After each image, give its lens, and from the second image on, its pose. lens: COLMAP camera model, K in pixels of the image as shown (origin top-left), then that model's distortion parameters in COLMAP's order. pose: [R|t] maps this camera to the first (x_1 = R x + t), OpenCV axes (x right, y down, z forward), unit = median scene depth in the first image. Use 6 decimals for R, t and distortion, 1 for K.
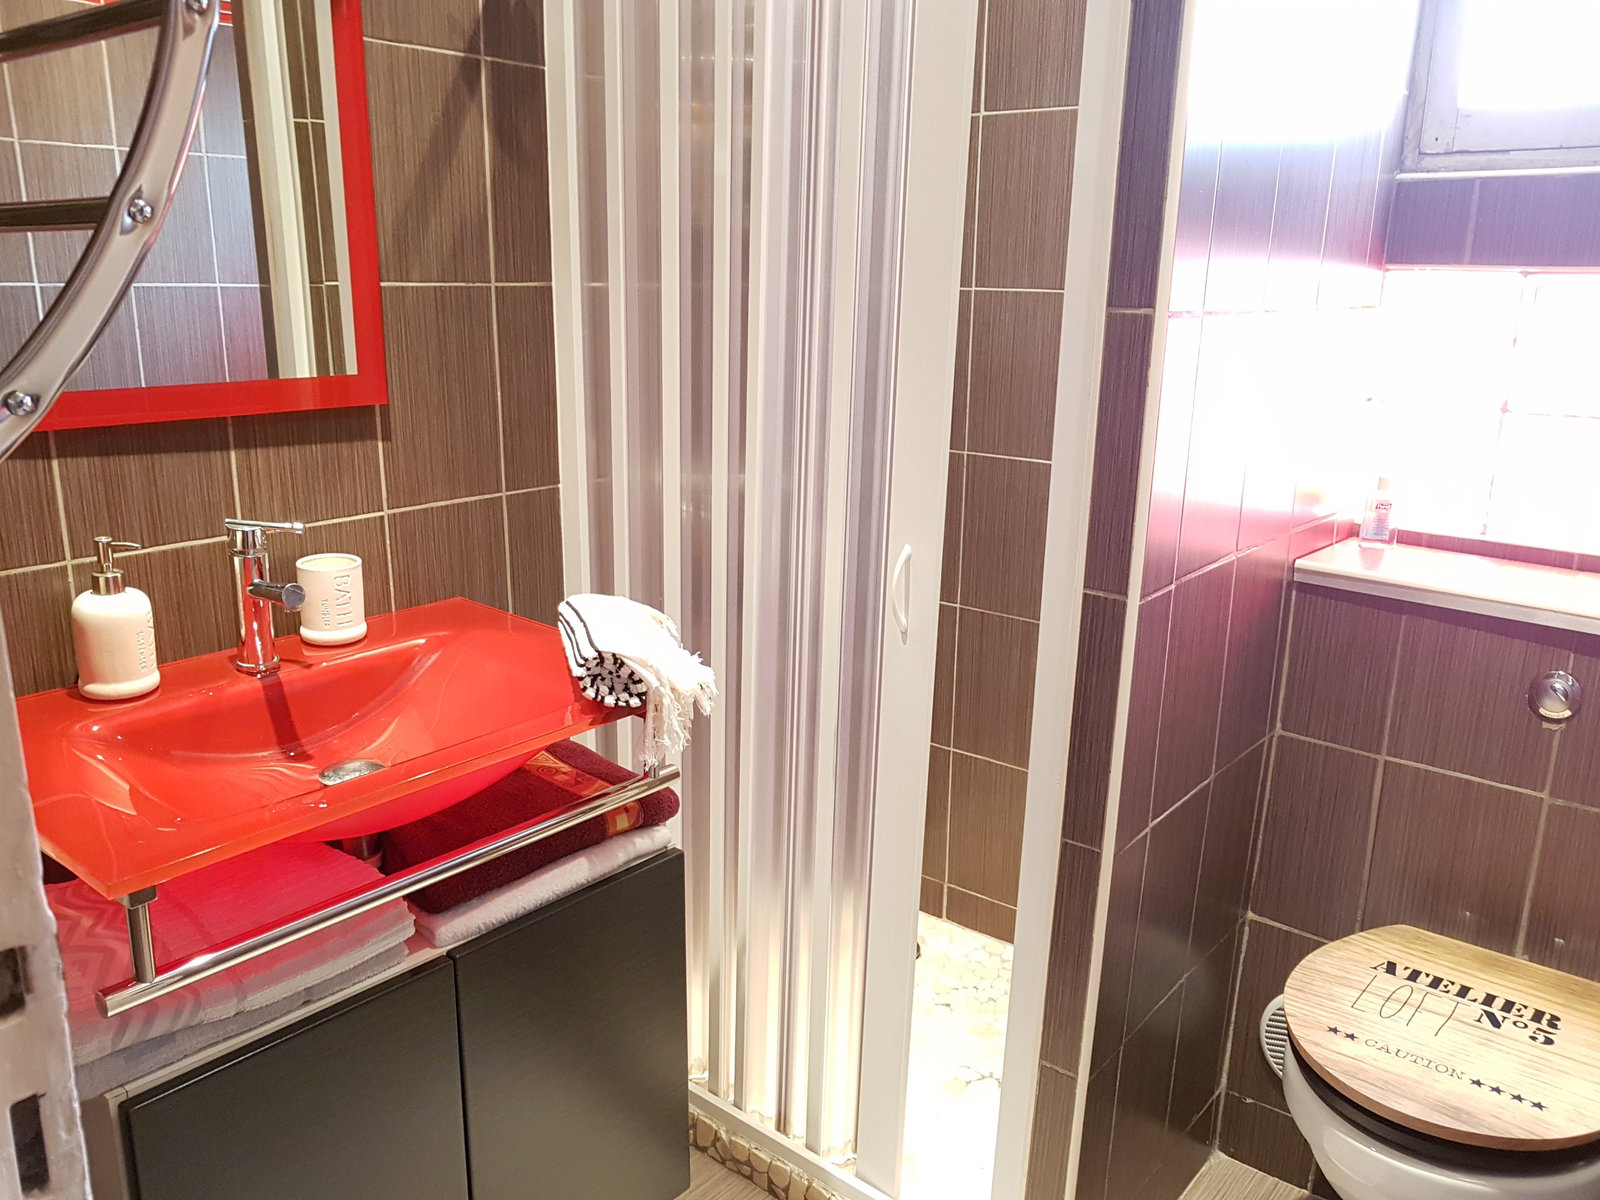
lens RADIAL K [[1257.7, 0, 800.0], [0, 1257.7, 600.0], [0, 0, 1]] dist [-0.005105, -0.014375]
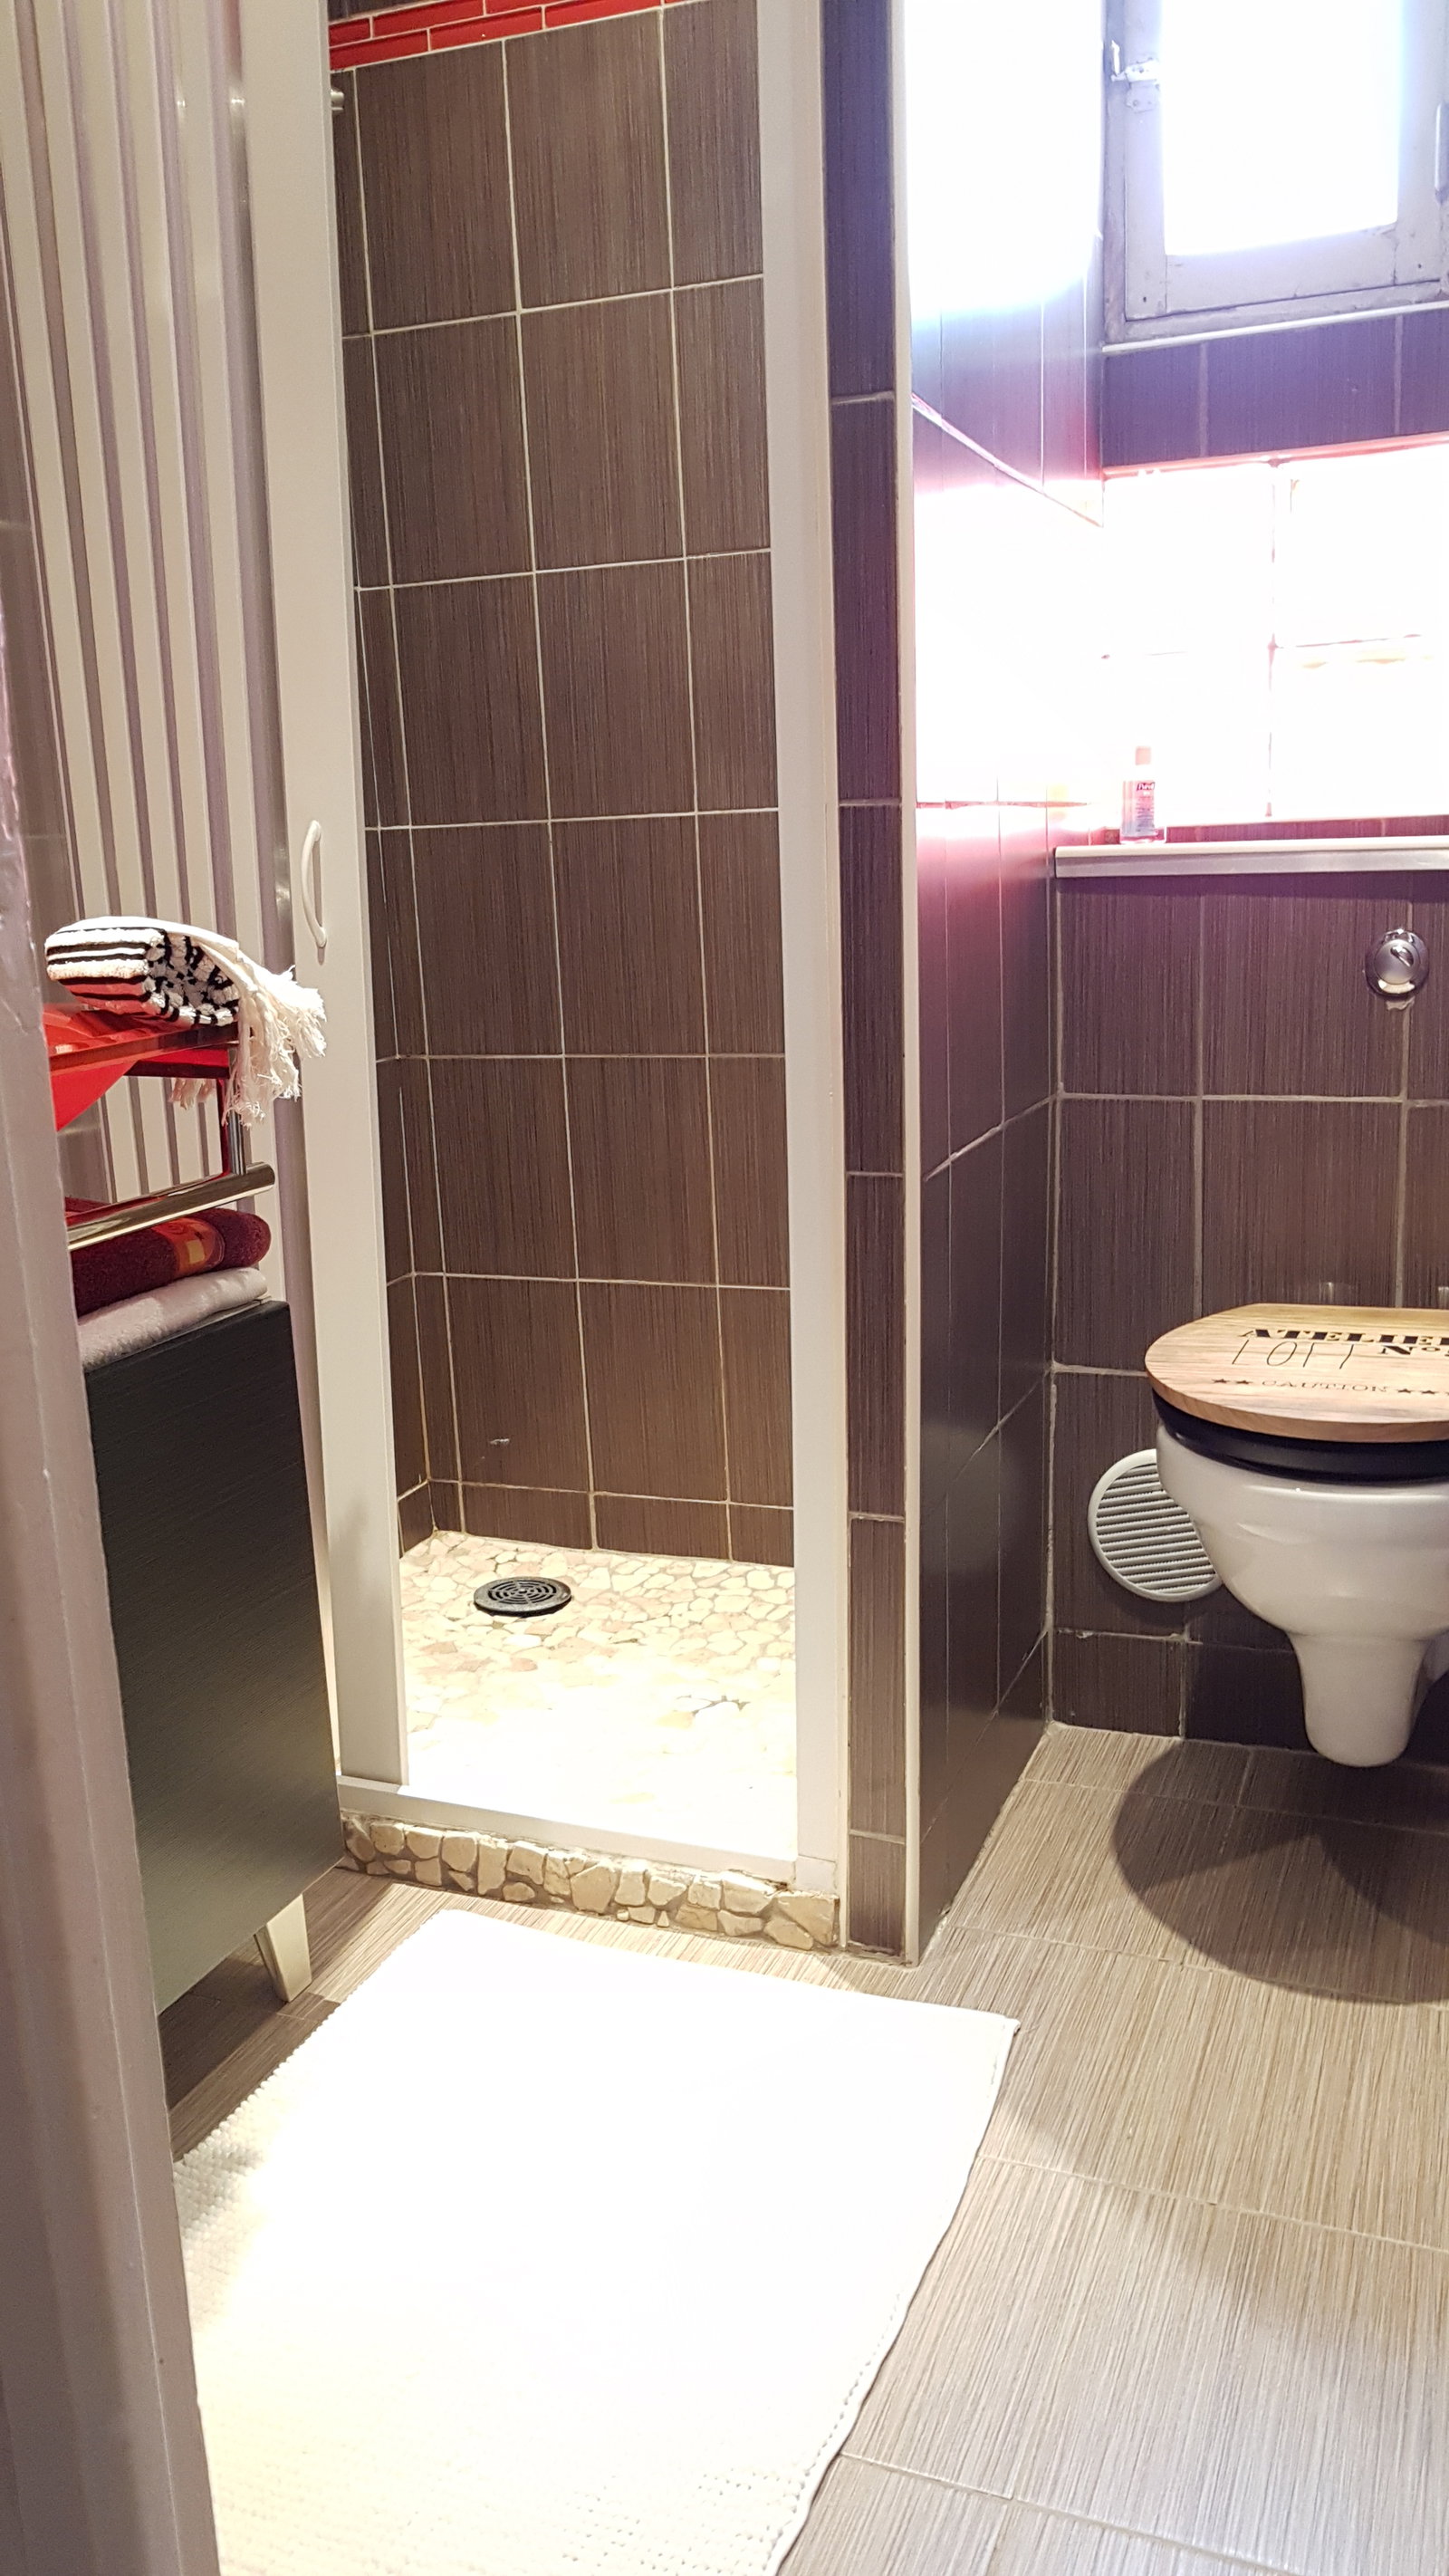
lens RADIAL K [[2028.7, 0, 724.5], [0, 2028.7, 1288.0], [0, 0, 1]] dist [-0.019756, -0.002757]
pose [[0.950333, -0.123206, 0.285811, -0.175654], [0.134107, 0.990788, -0.018809, 0.240404], [-0.280861, 0.056204, 0.958101, -0.073989]]
